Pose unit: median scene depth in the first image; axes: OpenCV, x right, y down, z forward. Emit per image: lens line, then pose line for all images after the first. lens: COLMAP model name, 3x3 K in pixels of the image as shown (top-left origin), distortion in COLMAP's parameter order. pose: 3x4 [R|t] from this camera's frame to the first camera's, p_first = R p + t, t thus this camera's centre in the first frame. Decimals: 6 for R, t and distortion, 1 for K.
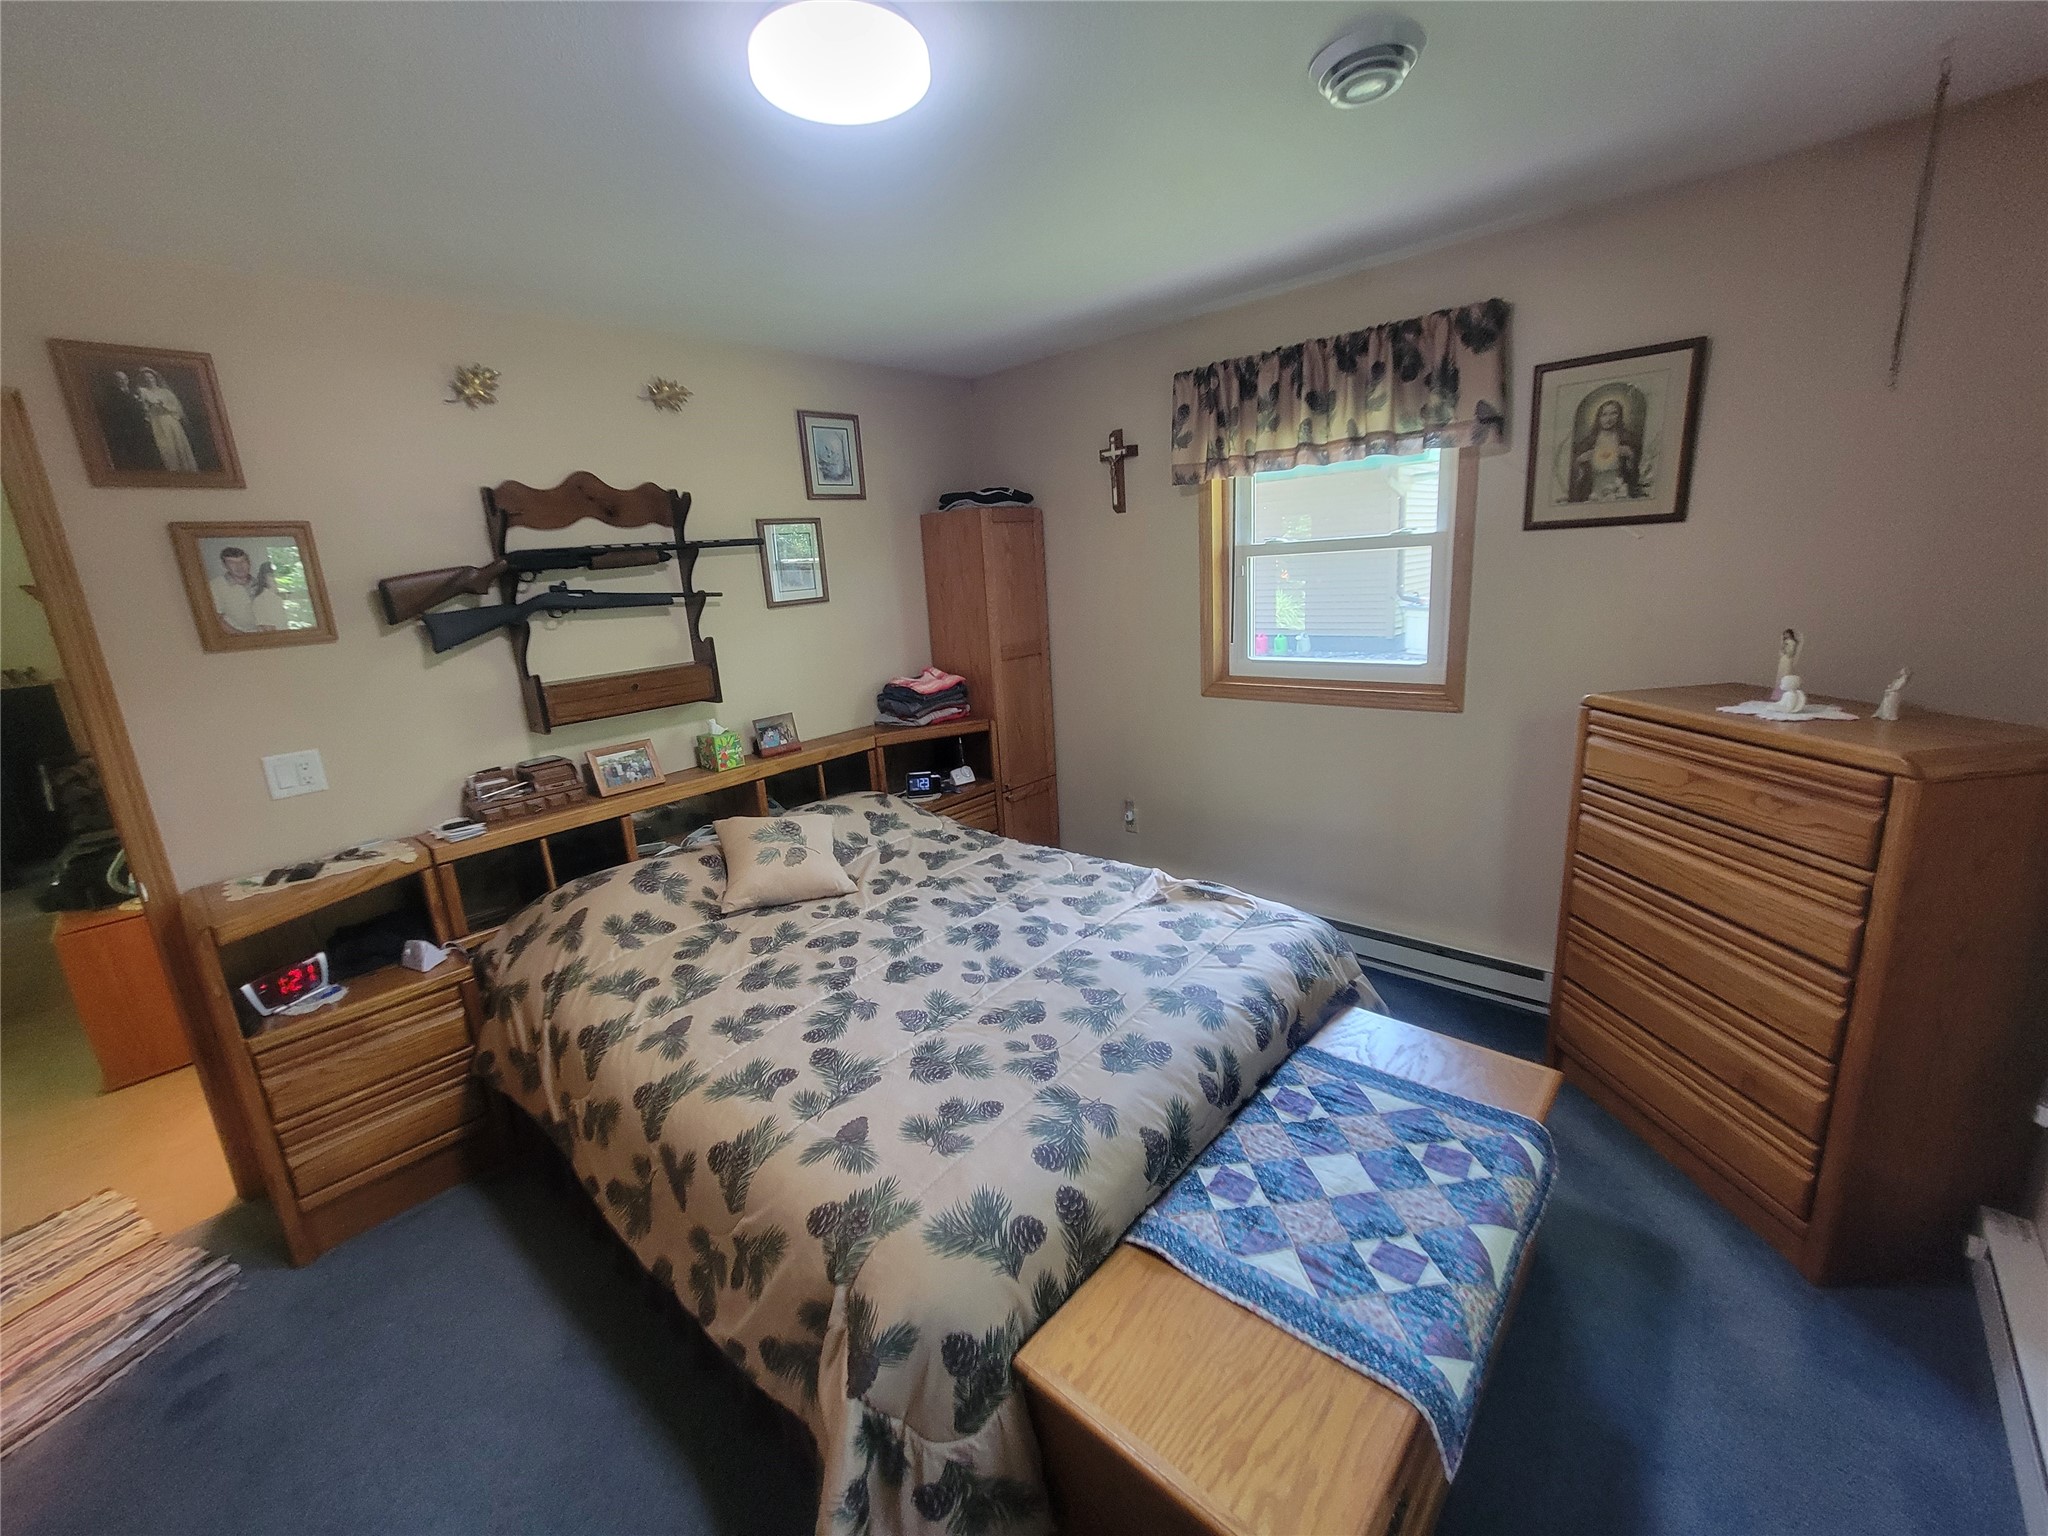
lens RADIAL K [[828.3, 0, 1016.6], [0, 828.3, 760.0], [0, 0, 1]] dist [-0.019167, 0.006620]
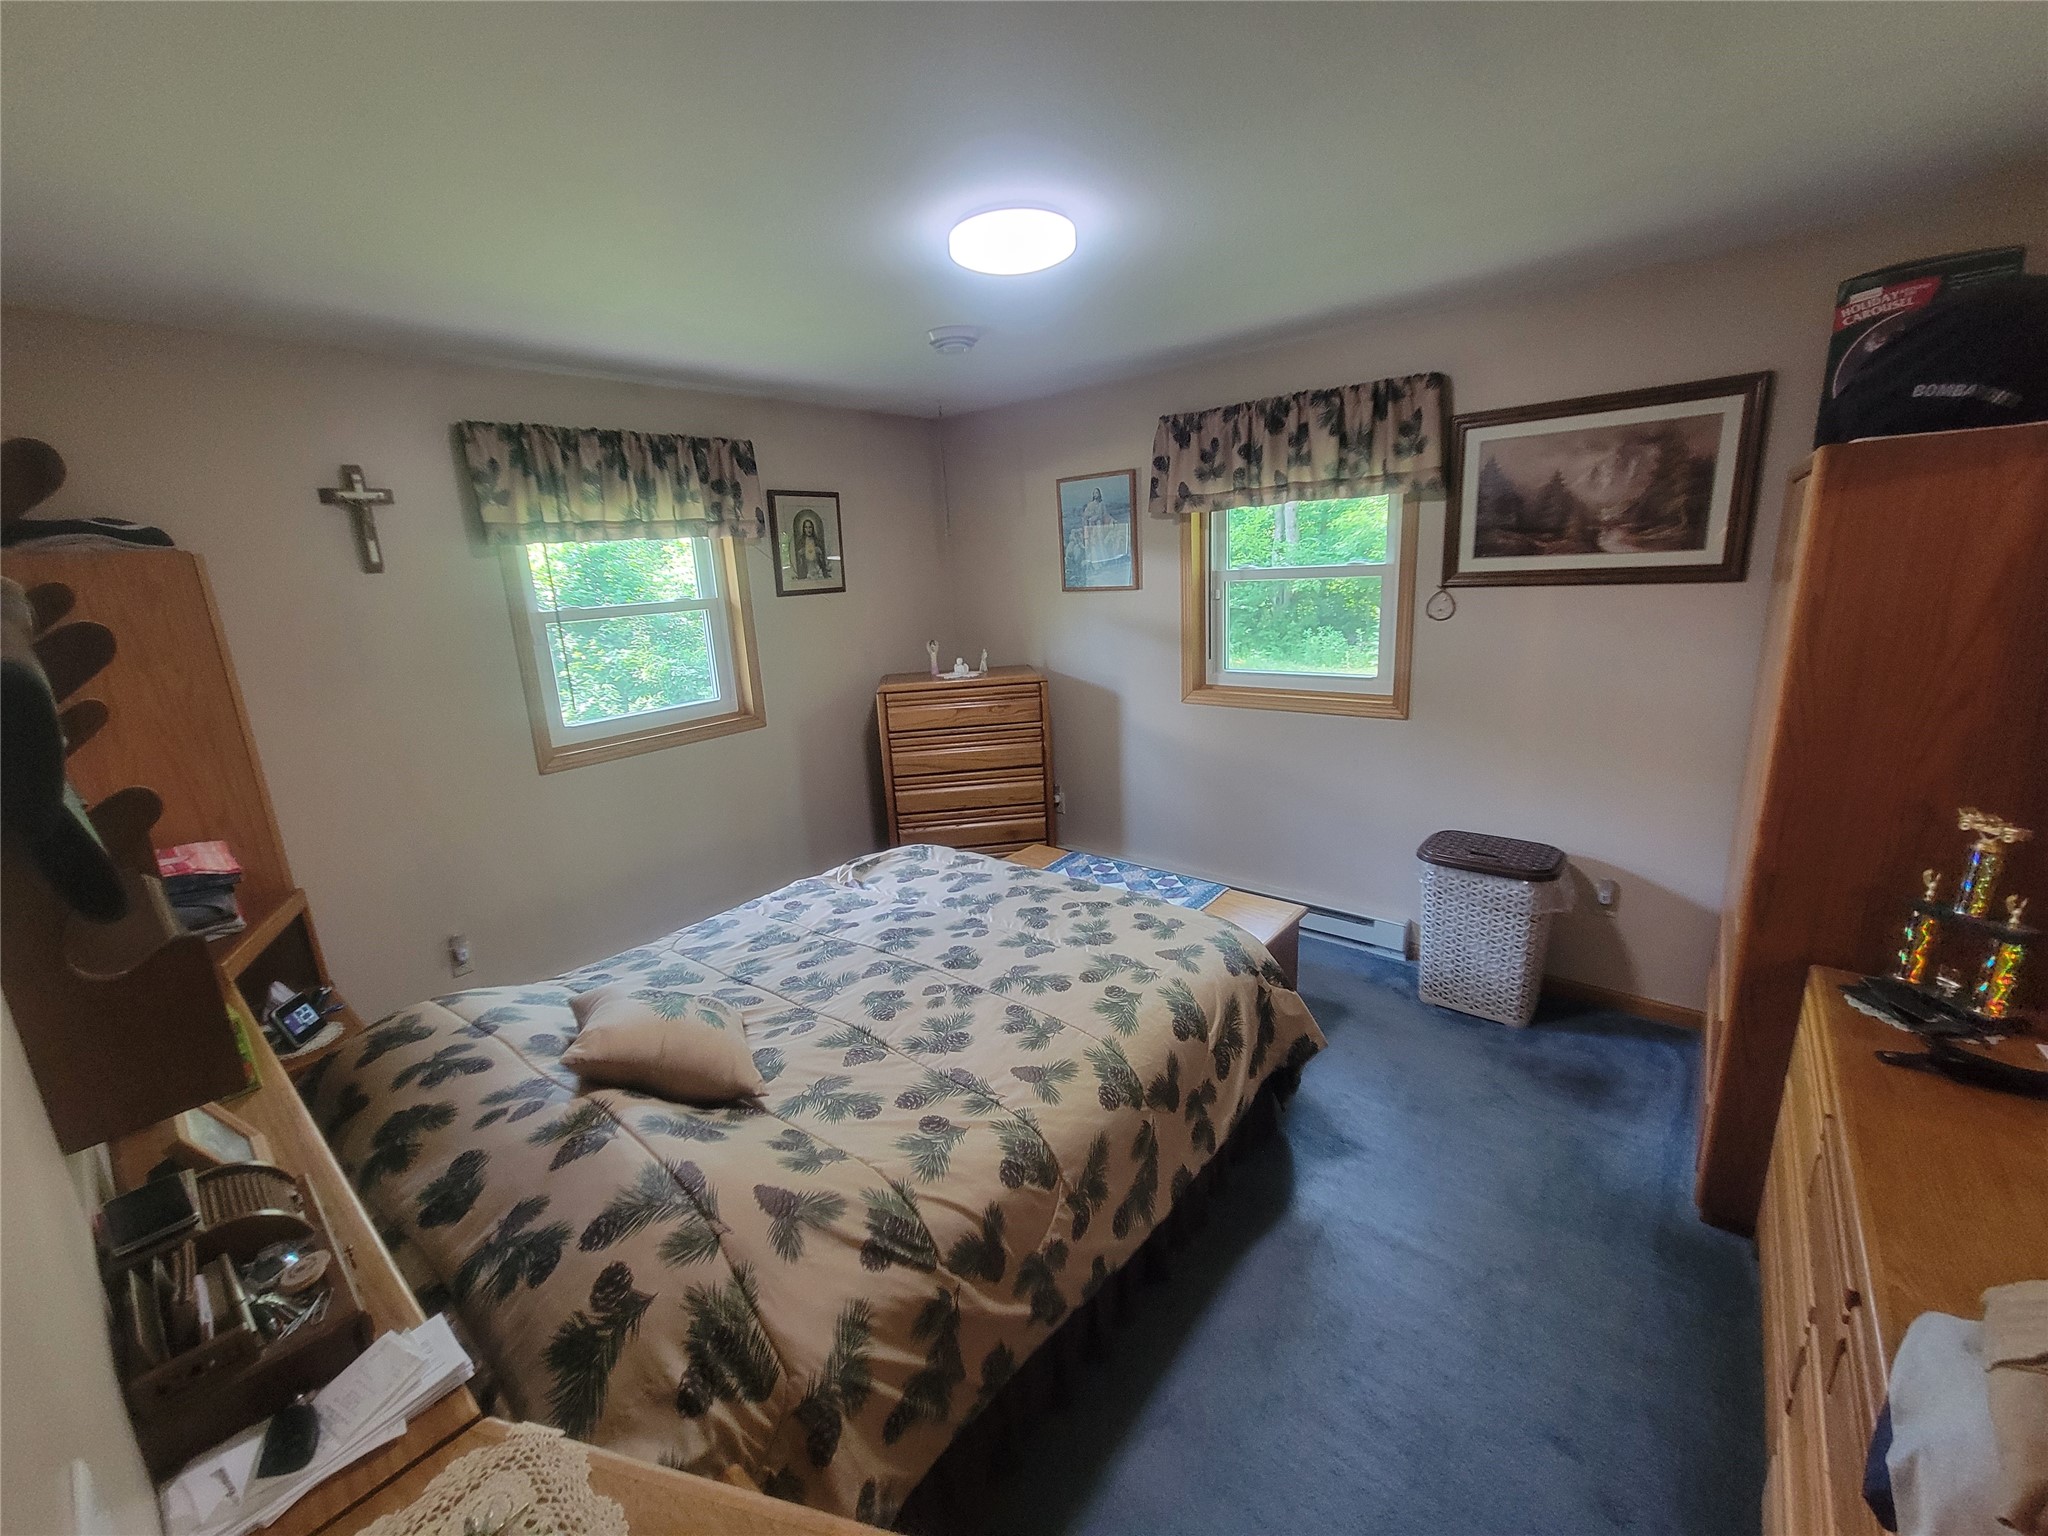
lens RADIAL K [[828.3, 0, 1016.6], [0, 828.3, 760.0], [0, 0, 1]] dist [-0.019167, 0.006620]
pose [[-0.031447, -0.168630, 0.985178, -0.985356], [0.287368, 0.942523, 0.170502, -0.139589], [-0.957304, 0.288470, 0.018819, 0.686549]]
